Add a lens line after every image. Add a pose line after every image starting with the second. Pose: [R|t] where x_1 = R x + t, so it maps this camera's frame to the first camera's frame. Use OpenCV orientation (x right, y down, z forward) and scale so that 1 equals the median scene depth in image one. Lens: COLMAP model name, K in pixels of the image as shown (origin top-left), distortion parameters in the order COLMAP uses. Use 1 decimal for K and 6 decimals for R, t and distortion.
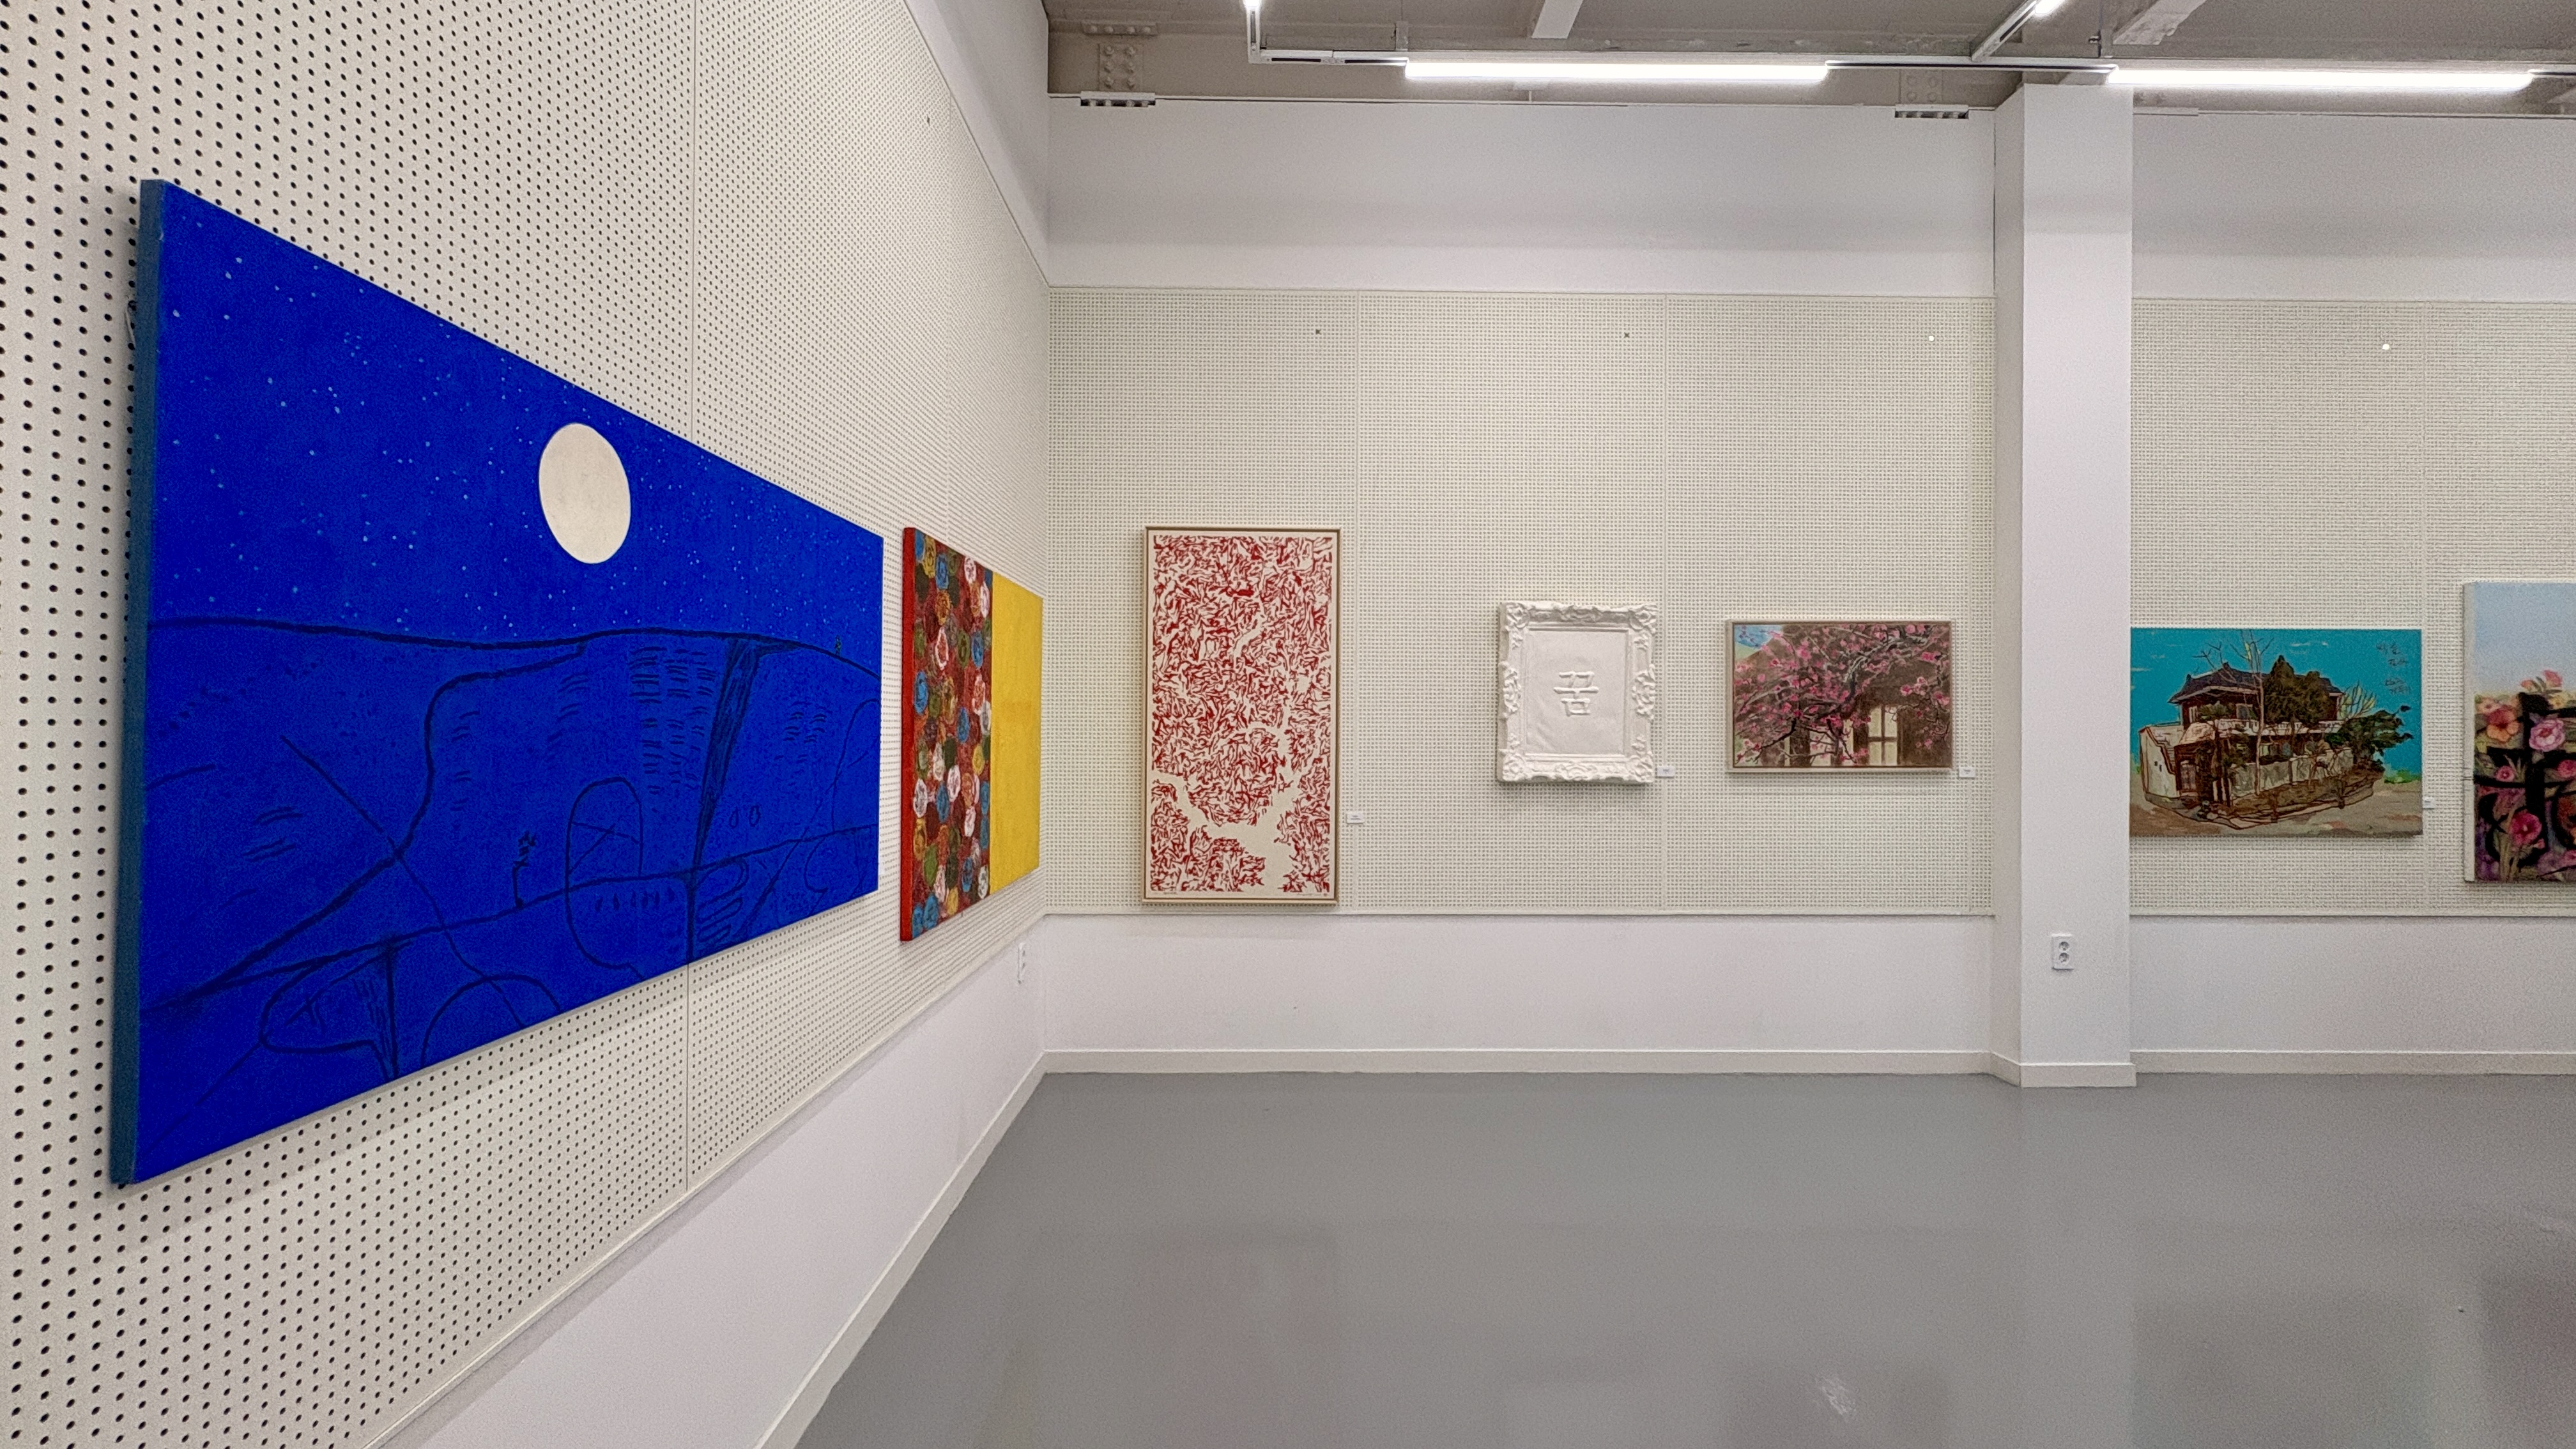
lens RADIAL K [[1032.6, 0, 1291.3], [0, 1032.6, 737.3], [0, 0, 1]] dist [0.001700, 0.000199]
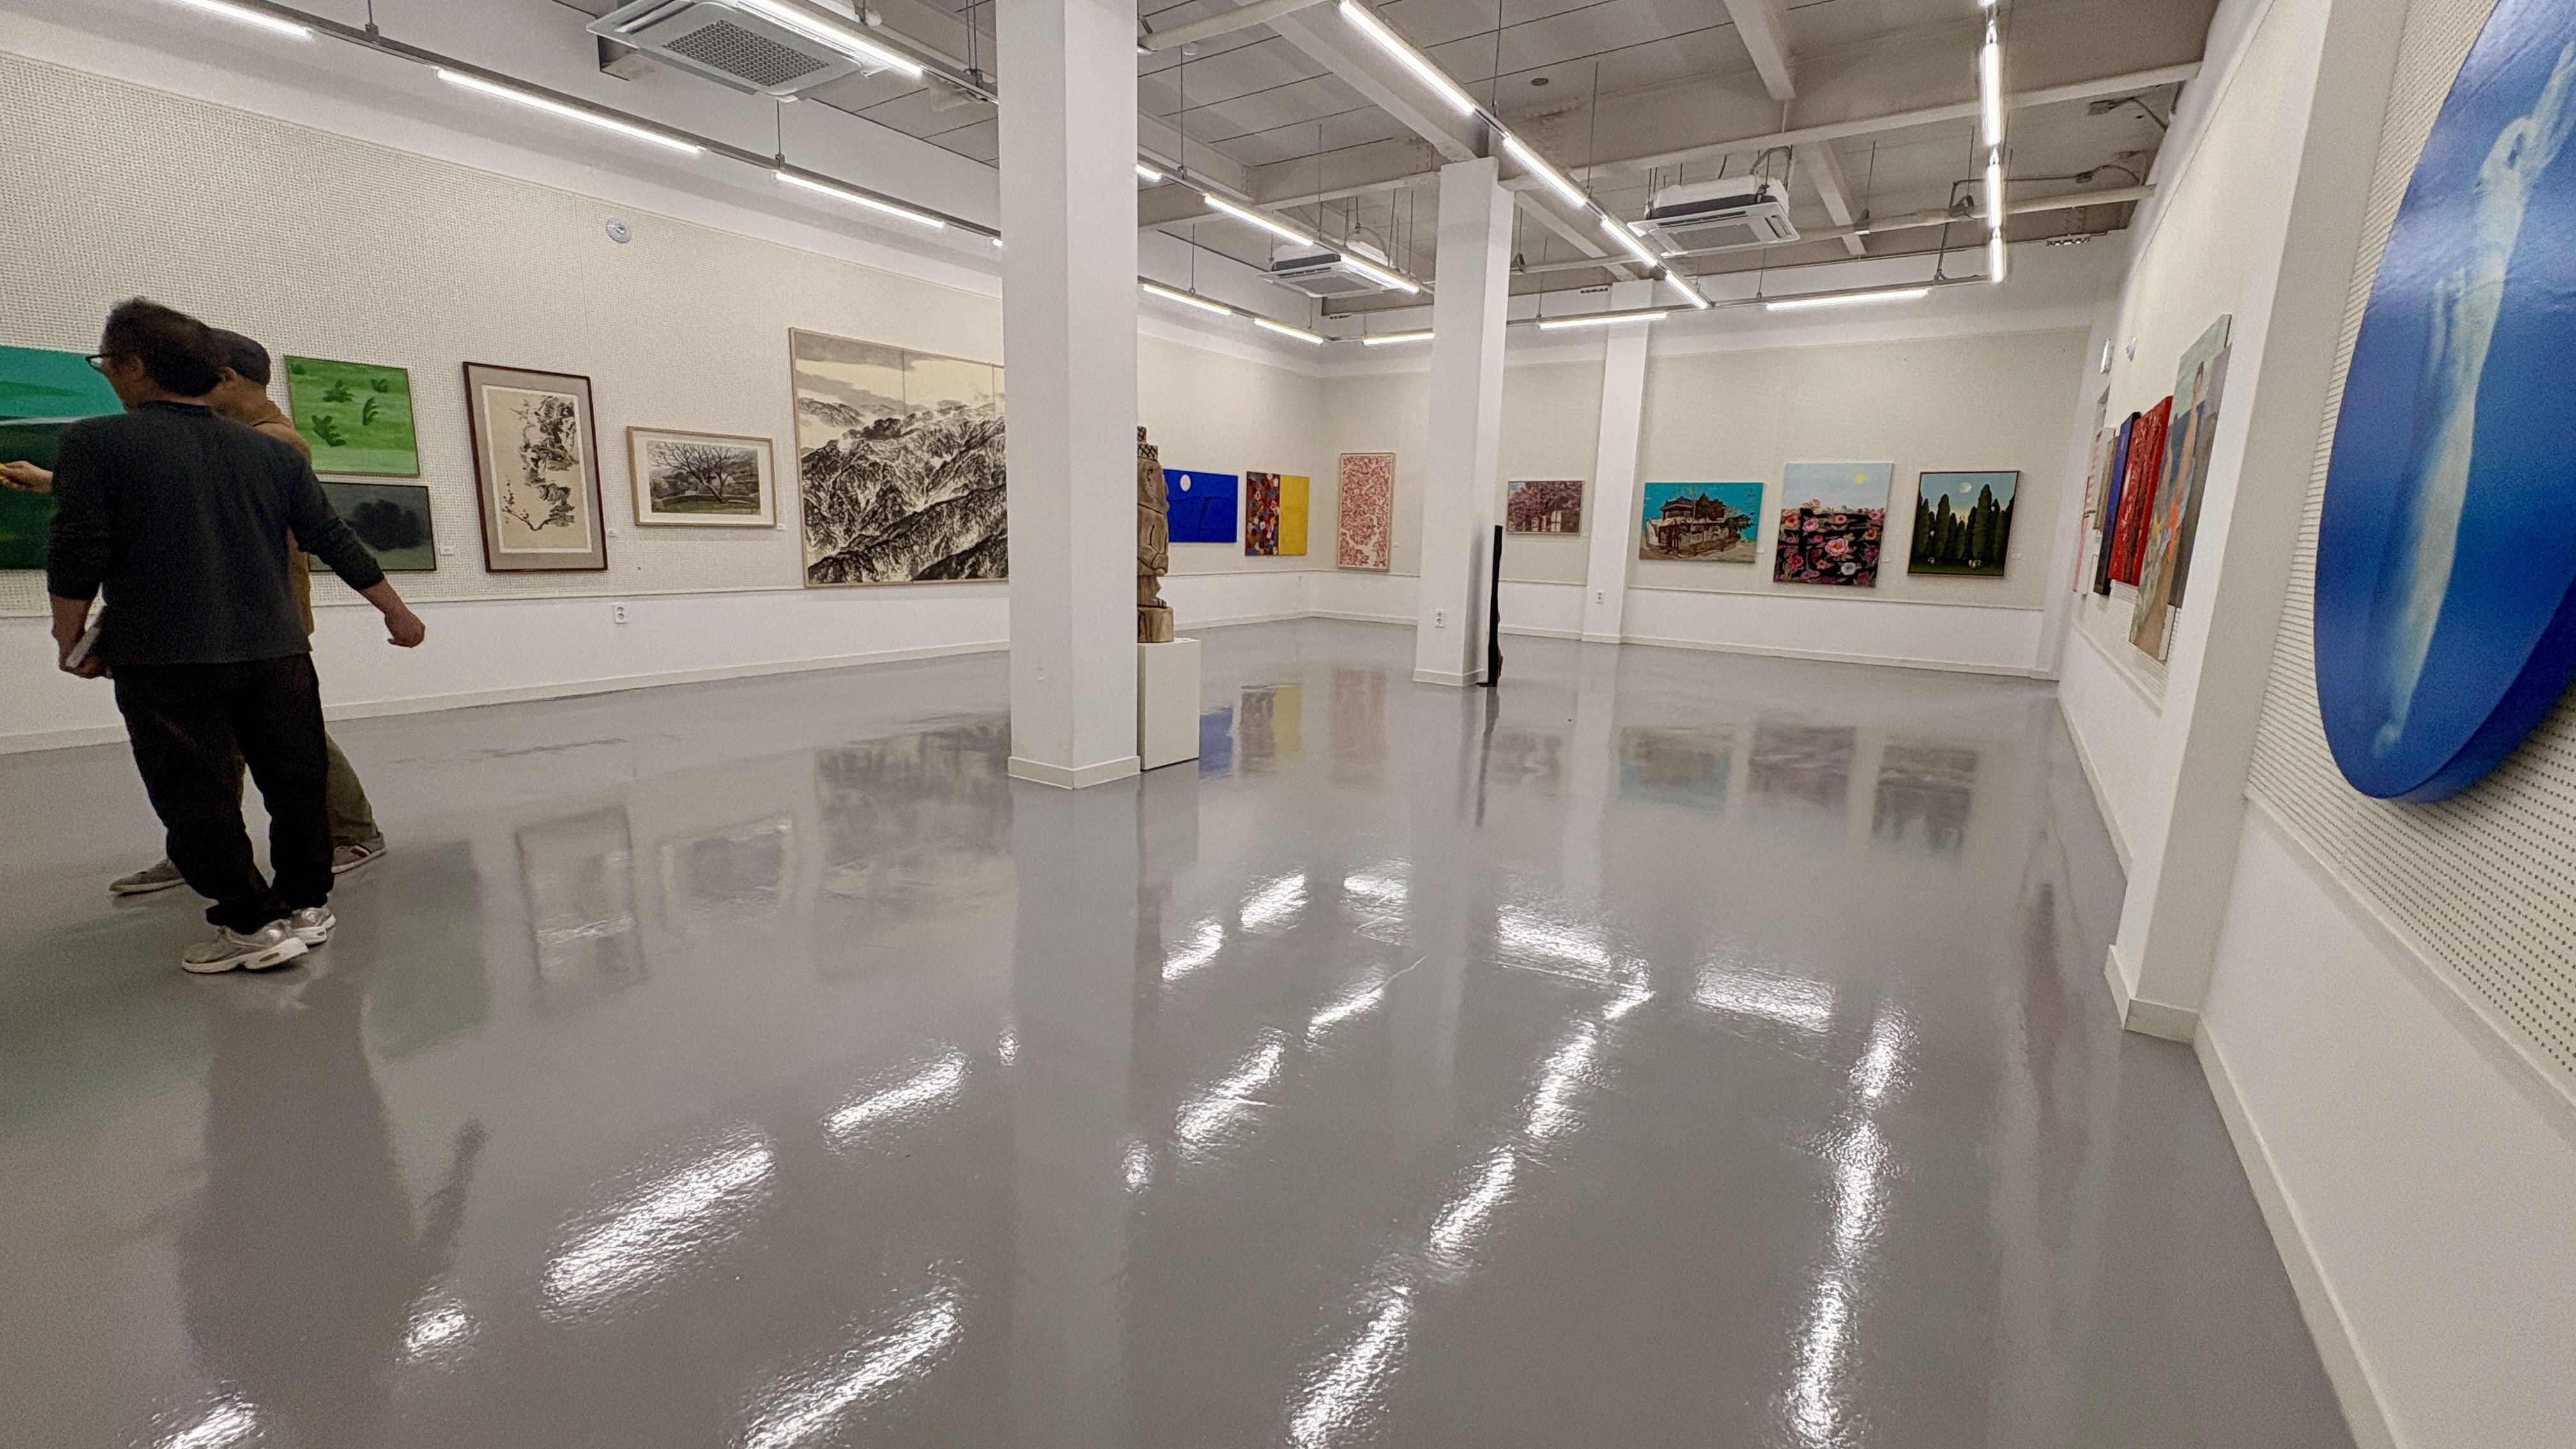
lens RADIAL K [[1032.6, 0, 1300.5], [0, 1032.6, 730.9], [0, 0, 1]] dist [0.001700, 0.000199]
pose [[0.821892, 0.127689, -0.555147, 1.673709], [-0.025421, 0.981804, 0.188188, 0.049665], [0.569075, -0.140558, 0.810183, -1.855620]]
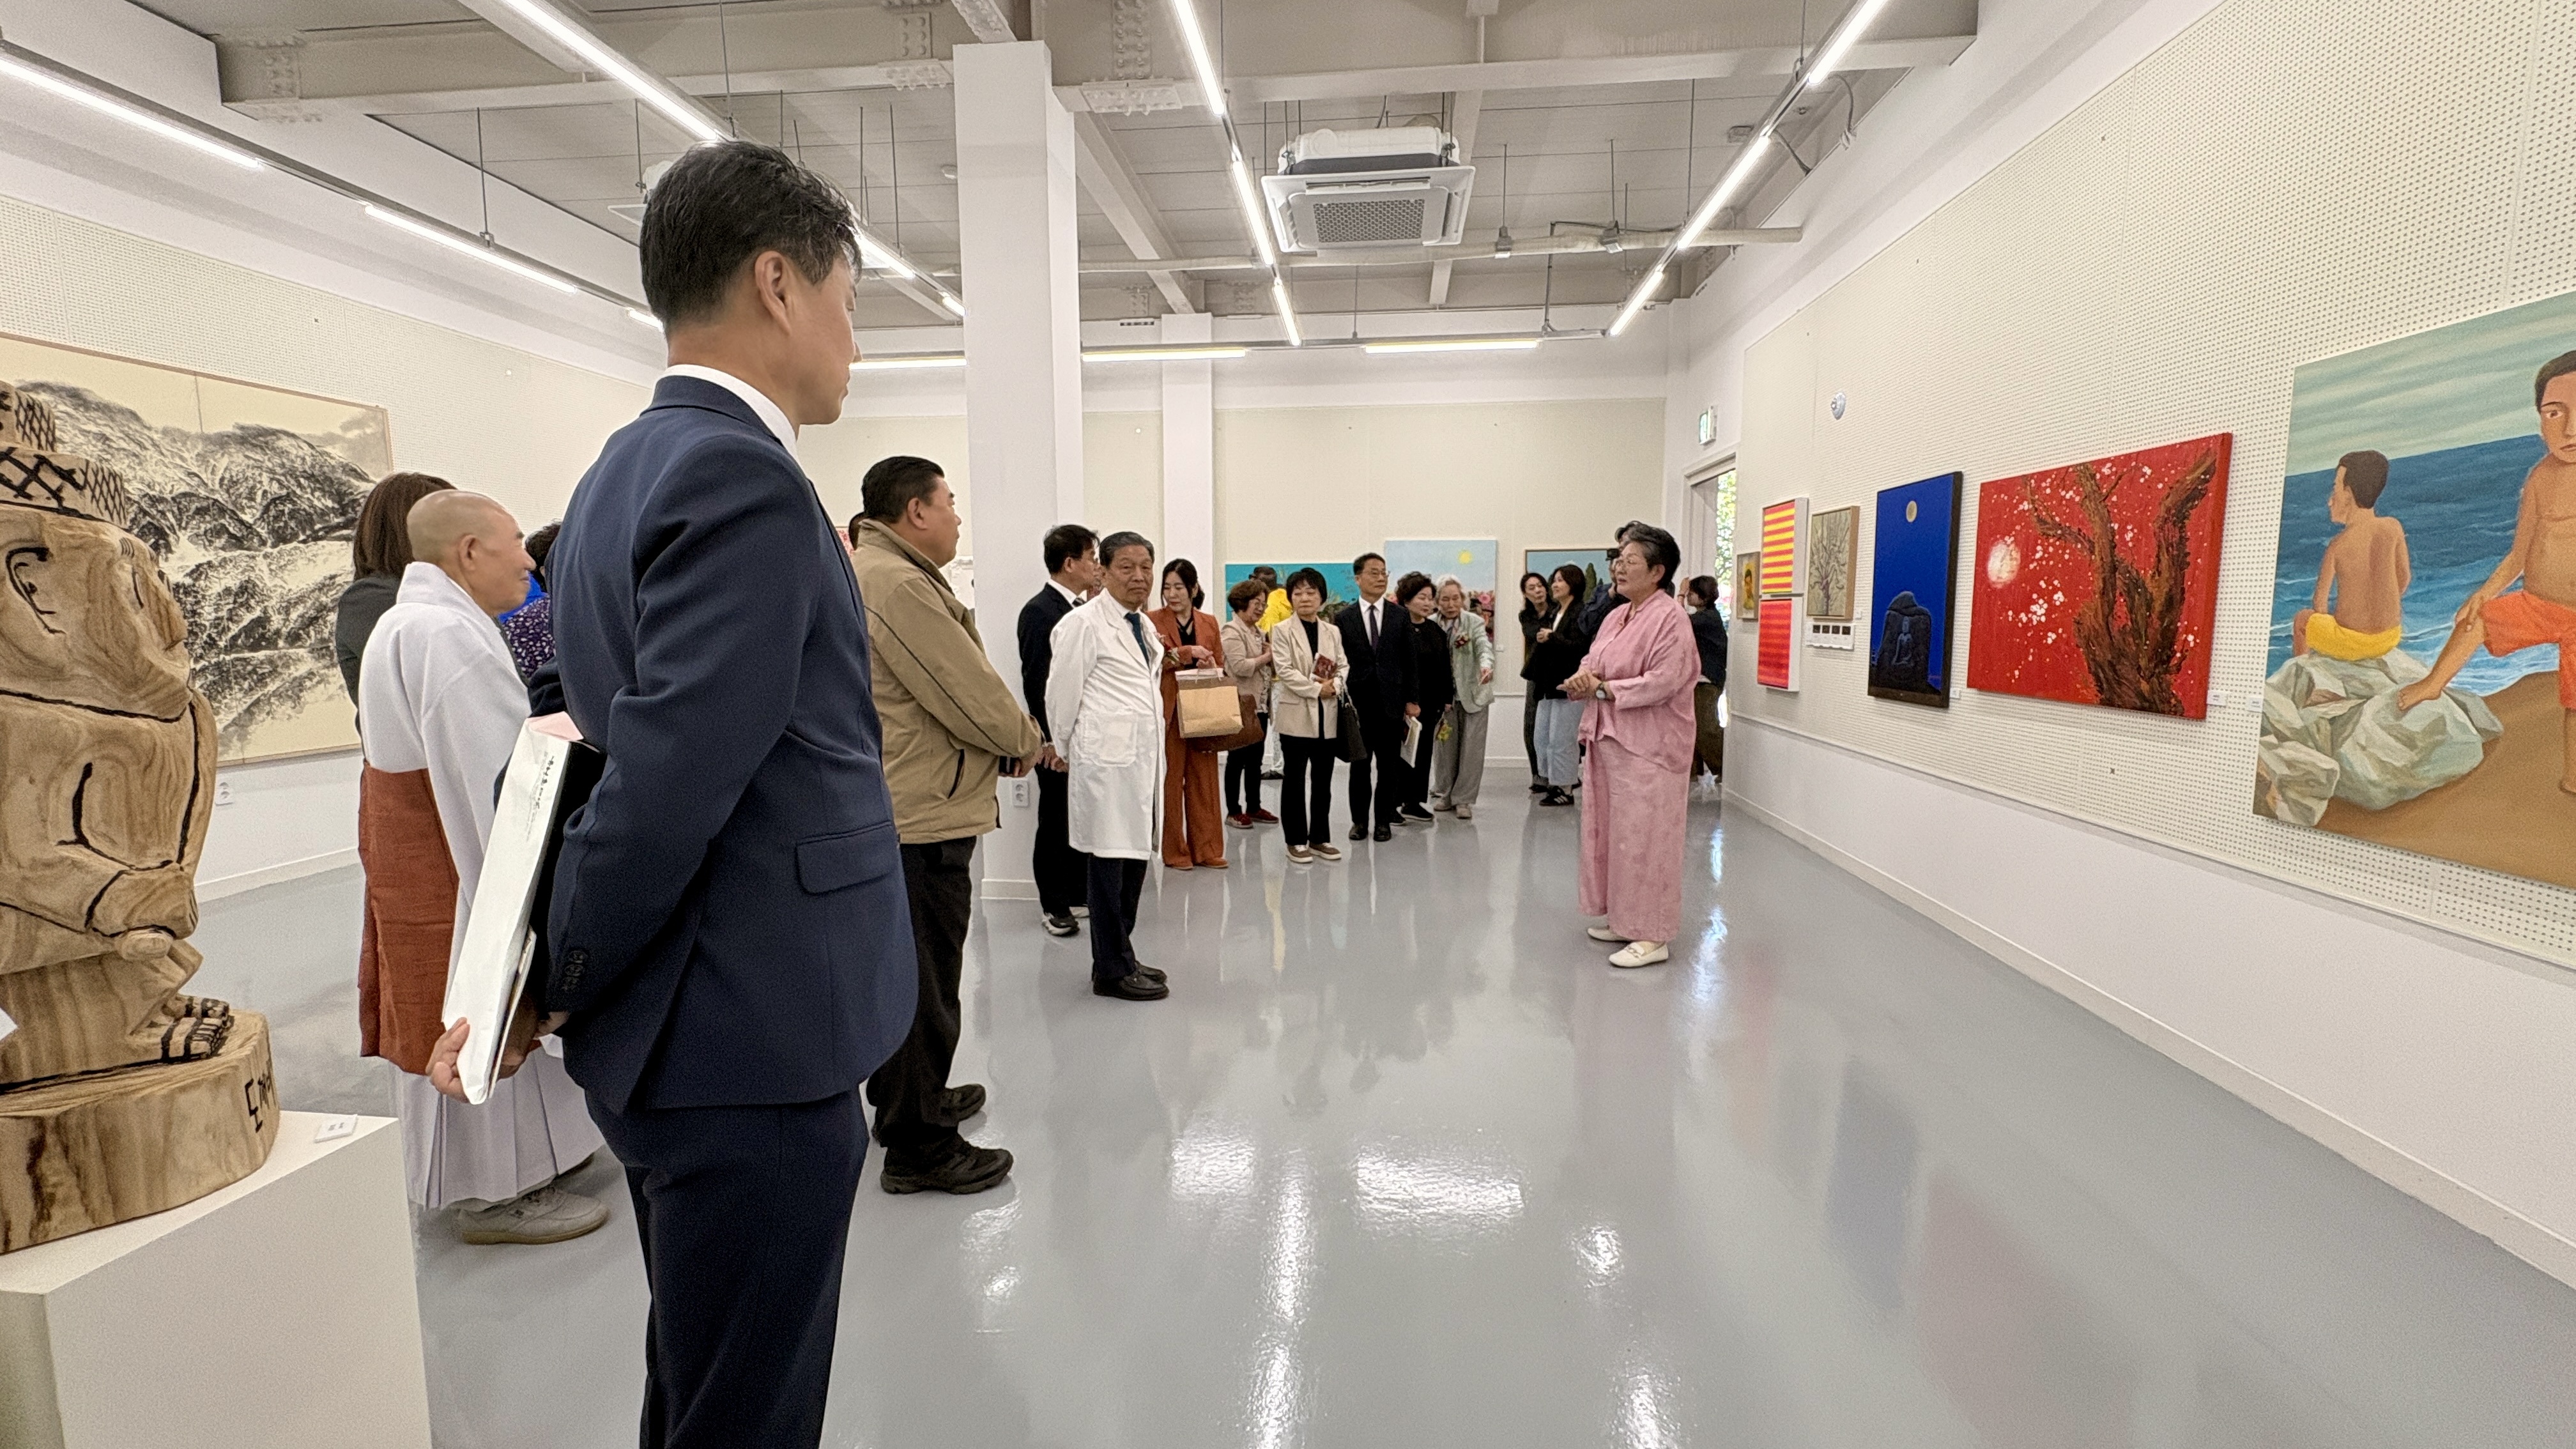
lens RADIAL K [[1032.6, 0, 1291.9], [0, 1032.6, 732.9], [0, 0, 1]] dist [0.001700, 0.000199]
pose [[0.992866, 0.004818, -0.119137, 1.180469], [0.008732, 0.993562, 0.112953, 0.001007], [0.118914, -0.113188, 0.986432, -1.143697]]
